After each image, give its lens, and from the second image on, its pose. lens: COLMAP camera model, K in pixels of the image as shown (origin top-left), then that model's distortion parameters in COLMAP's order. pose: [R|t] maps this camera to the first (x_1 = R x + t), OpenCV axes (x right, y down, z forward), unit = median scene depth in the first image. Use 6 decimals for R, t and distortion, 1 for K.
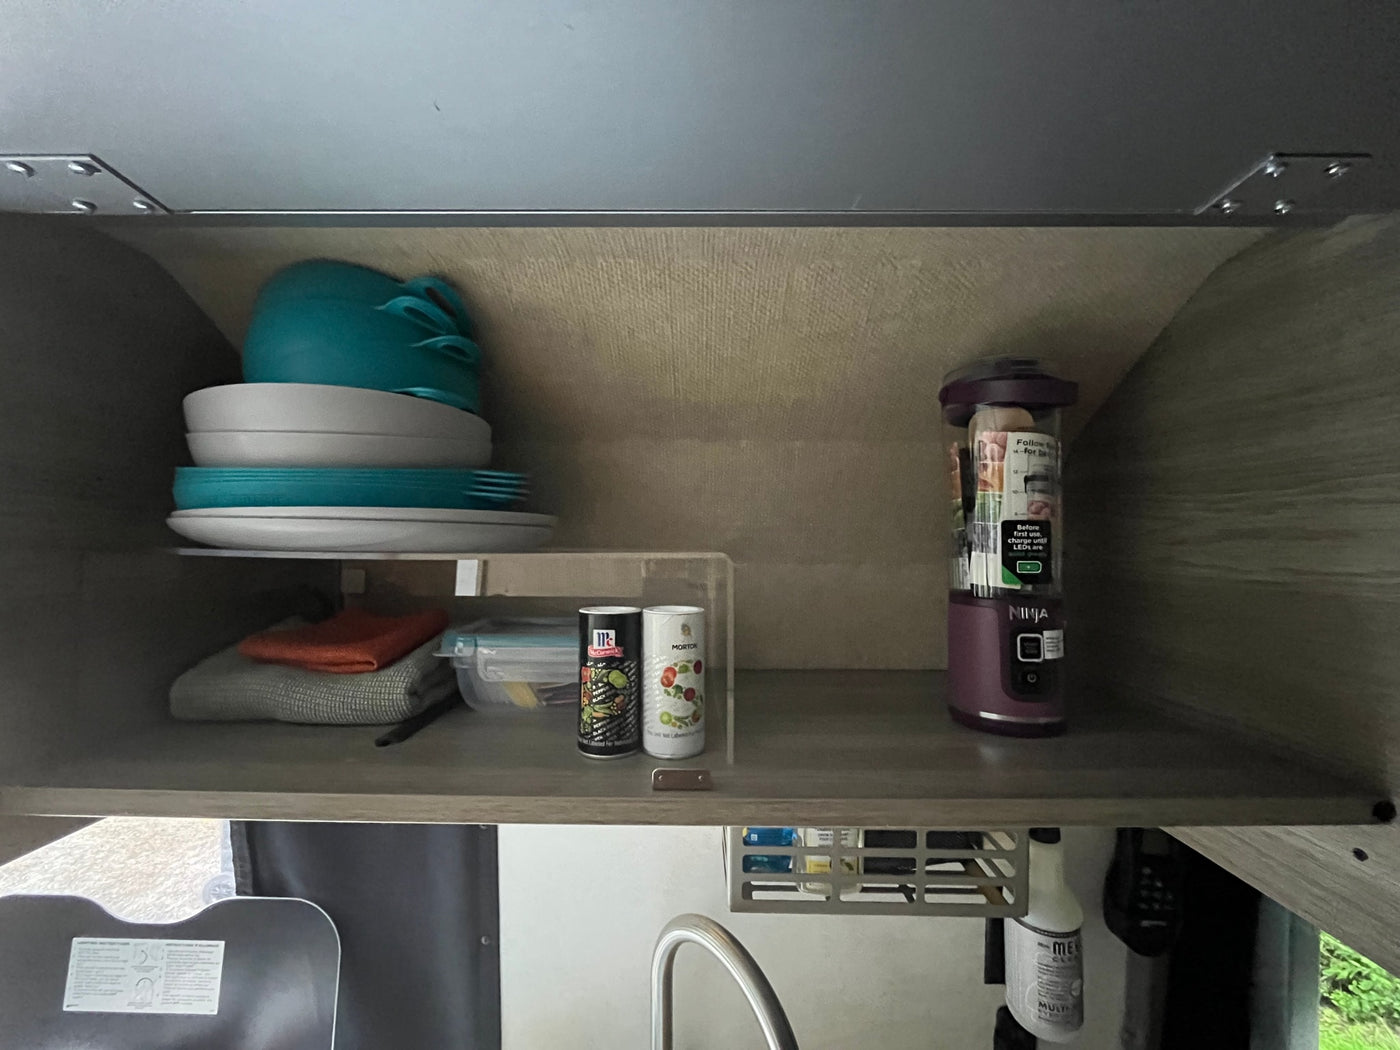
lens RADIAL K [[570.6, 0, 700.0], [0, 570.6, 525.0], [0, 0, 1]] dist [0.001071, 0.000082]
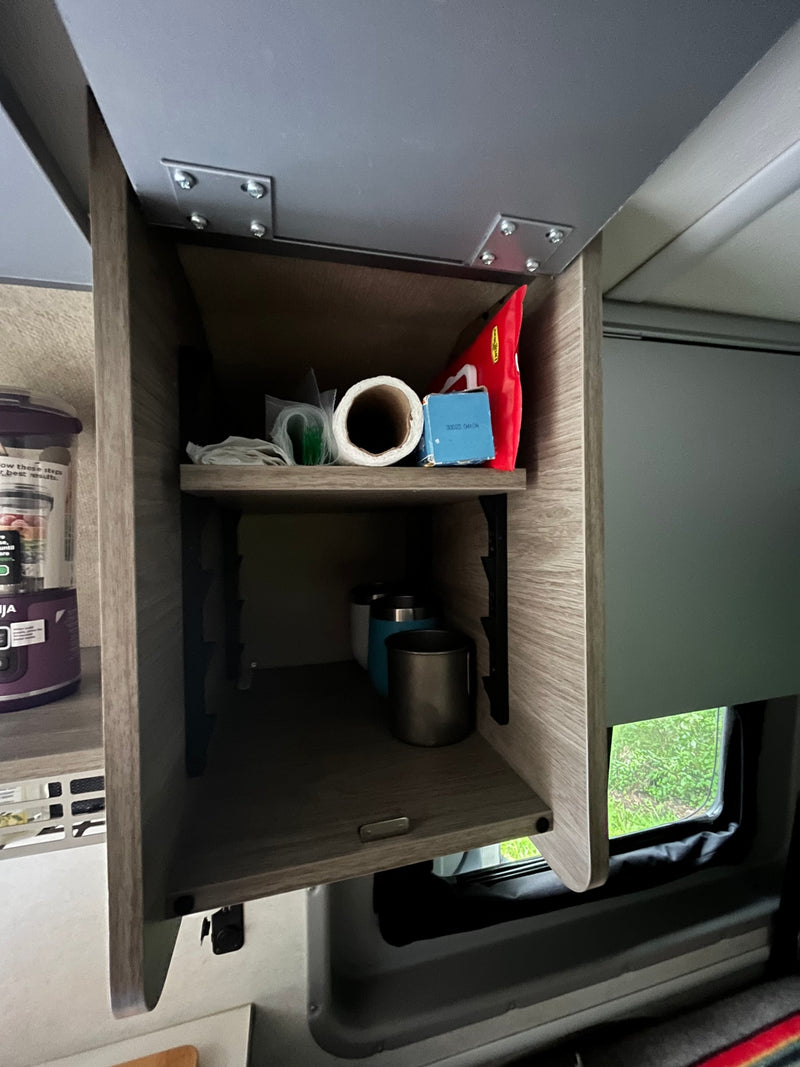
lens RADIAL K [[434.9, 0, 400.0], [0, 434.9, 533.5], [0, 0, 1]] dist [0.001071, 0.000082]
pose [[0.964337, -0.030719, 0.262888, 0.848280], [0.018815, 0.998685, 0.047680, -0.022024], [-0.264007, -0.041033, 0.963647, -0.060761]]
